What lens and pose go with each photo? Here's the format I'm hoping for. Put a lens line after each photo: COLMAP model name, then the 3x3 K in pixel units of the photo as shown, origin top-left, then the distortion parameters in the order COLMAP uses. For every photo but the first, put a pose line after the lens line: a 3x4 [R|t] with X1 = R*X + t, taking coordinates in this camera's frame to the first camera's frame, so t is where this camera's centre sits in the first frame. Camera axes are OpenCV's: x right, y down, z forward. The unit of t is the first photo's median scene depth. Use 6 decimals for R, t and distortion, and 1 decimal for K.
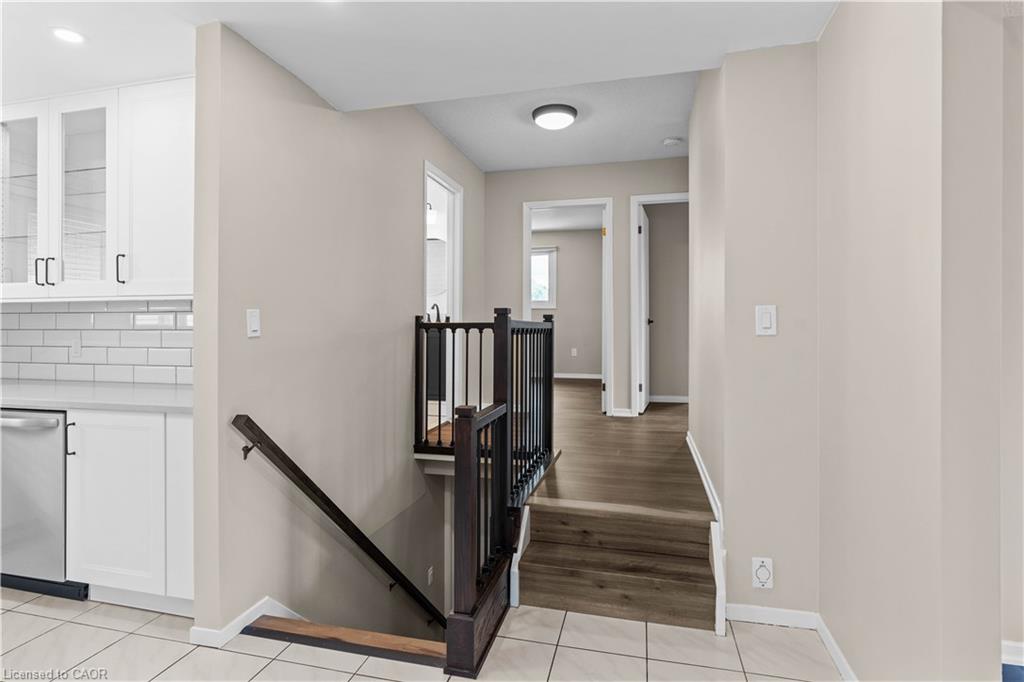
lens RADIAL K [[516.4, 0, 508.1], [0, 516.4, 326.8], [0, 0, 1]] dist [-0.000936, 0.001927]
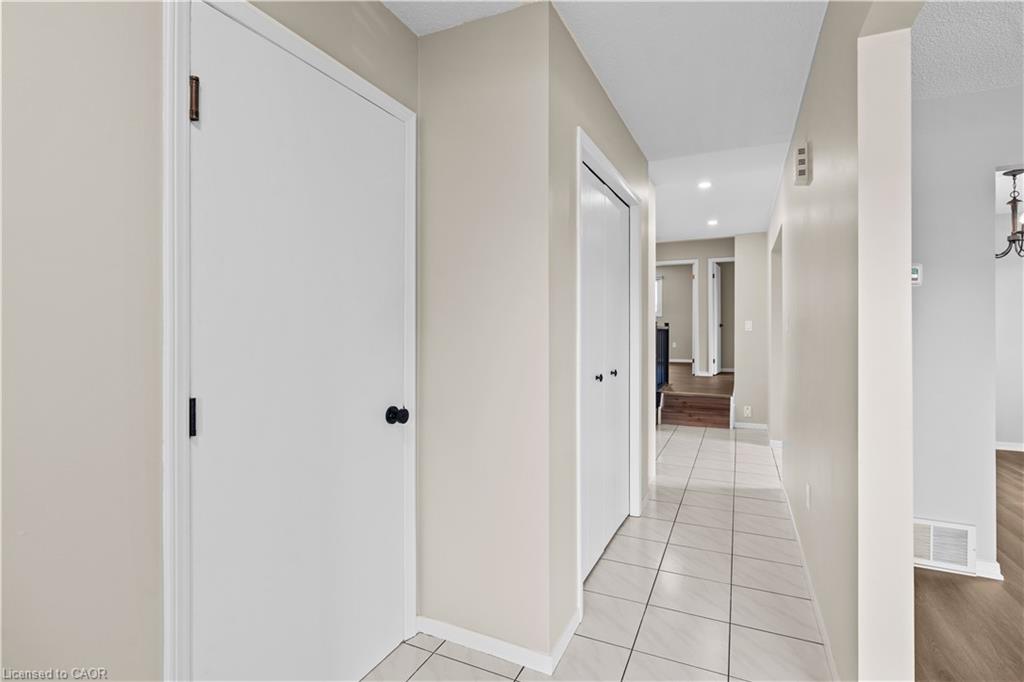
lens RADIAL K [[492.9, 0, 519.9], [0, 492.9, 332.7], [0, 0, 1]] dist [0.003153, 0.000297]
pose [[0.986485, -0.001542, -0.163847, -0.200583], [0.002556, 0.999979, 0.005978, 0.004457], [0.163834, -0.006316, 0.986468, -1.221643]]
